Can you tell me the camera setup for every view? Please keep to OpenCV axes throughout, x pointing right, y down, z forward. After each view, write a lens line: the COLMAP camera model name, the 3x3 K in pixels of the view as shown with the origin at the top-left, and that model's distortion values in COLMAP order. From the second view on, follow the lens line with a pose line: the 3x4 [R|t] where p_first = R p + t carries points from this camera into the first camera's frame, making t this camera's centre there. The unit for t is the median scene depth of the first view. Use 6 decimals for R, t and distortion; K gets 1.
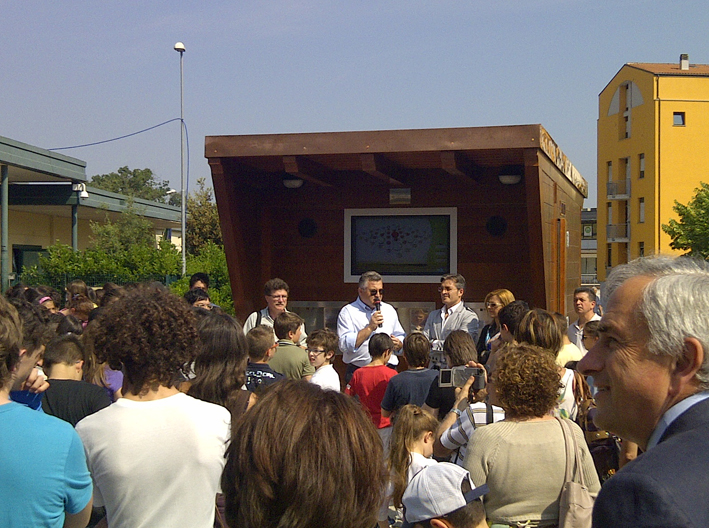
lens RADIAL K [[1172.3, 0, 354.5], [0, 1172.3, 264.0], [0, 0, 1]] dist [0.069606, 0.069618]
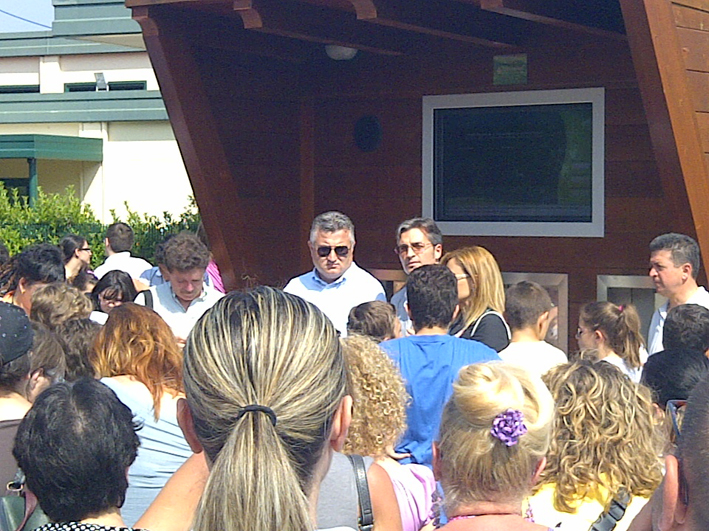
lens RADIAL K [[1920.9, 0, 354.5], [0, 1920.9, 265.5], [0, 0, 1]] dist [0.067341, 0.175947]
pose [[0.909438, 0.012793, -0.415643, 0.334492], [-0.001887, 0.999643, 0.026639, 0.006510], [0.415836, -0.023442, 0.909138, 0.200741]]
